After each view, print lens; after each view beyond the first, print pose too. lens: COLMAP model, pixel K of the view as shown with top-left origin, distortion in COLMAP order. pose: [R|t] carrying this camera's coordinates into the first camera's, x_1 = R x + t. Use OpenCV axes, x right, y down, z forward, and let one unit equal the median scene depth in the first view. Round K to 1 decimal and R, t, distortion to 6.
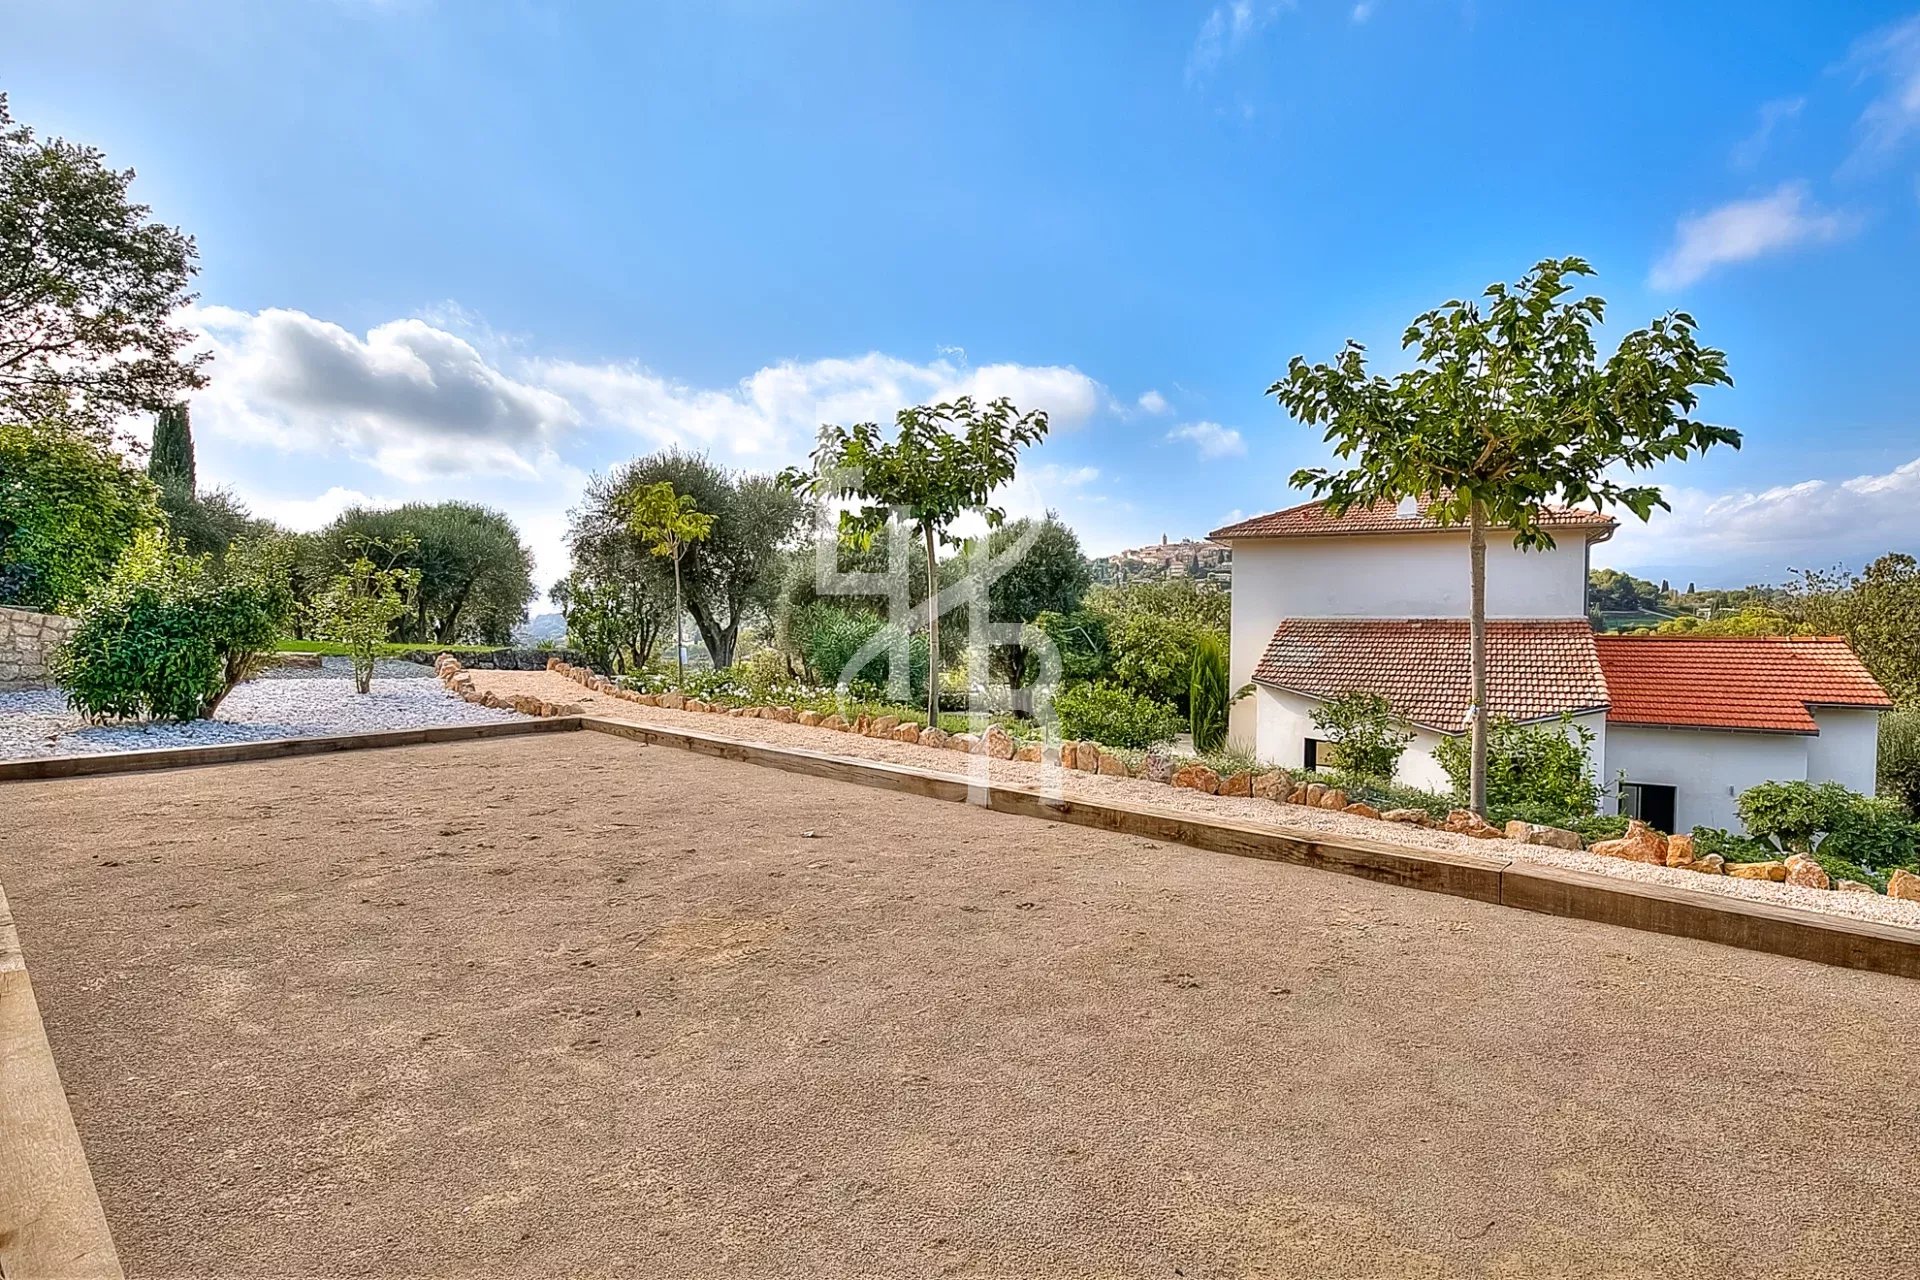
lens RADIAL K [[951.1, 0, 942.7], [0, 951.1, 646.8], [0, 0, 1]] dist [-0.003706, -0.000067]
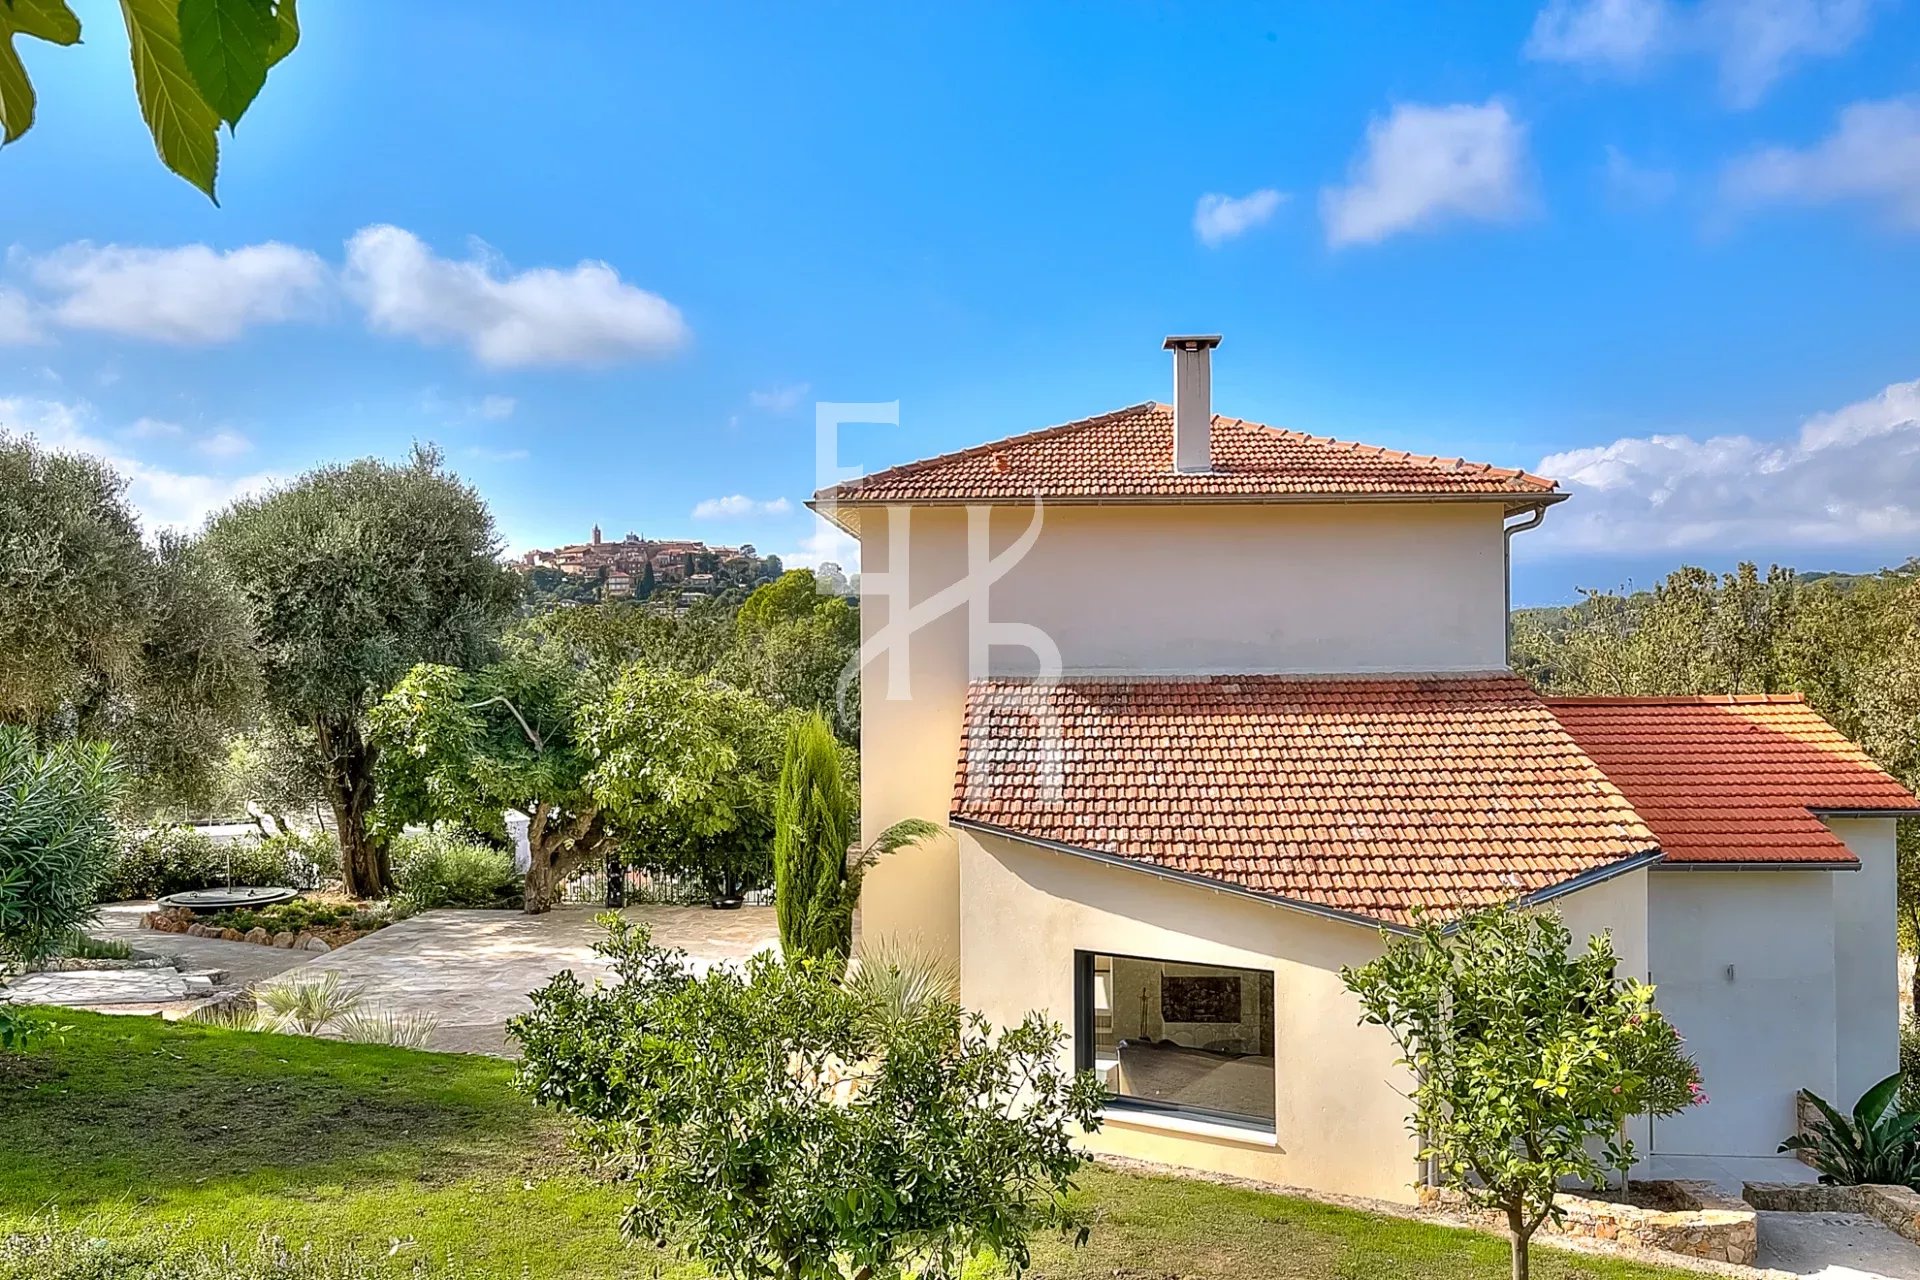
lens RADIAL K [[1553.2, 0, 969.1], [0, 1553.2, 666.7], [0, 0, 1]] dist [0.007736, 0.001358]
pose [[0.893280, -0.012647, 0.449323, 0.007689], [0.025688, 0.999407, -0.022939, -0.012707], [-0.448766, 0.032033, 0.893075, 0.227226]]
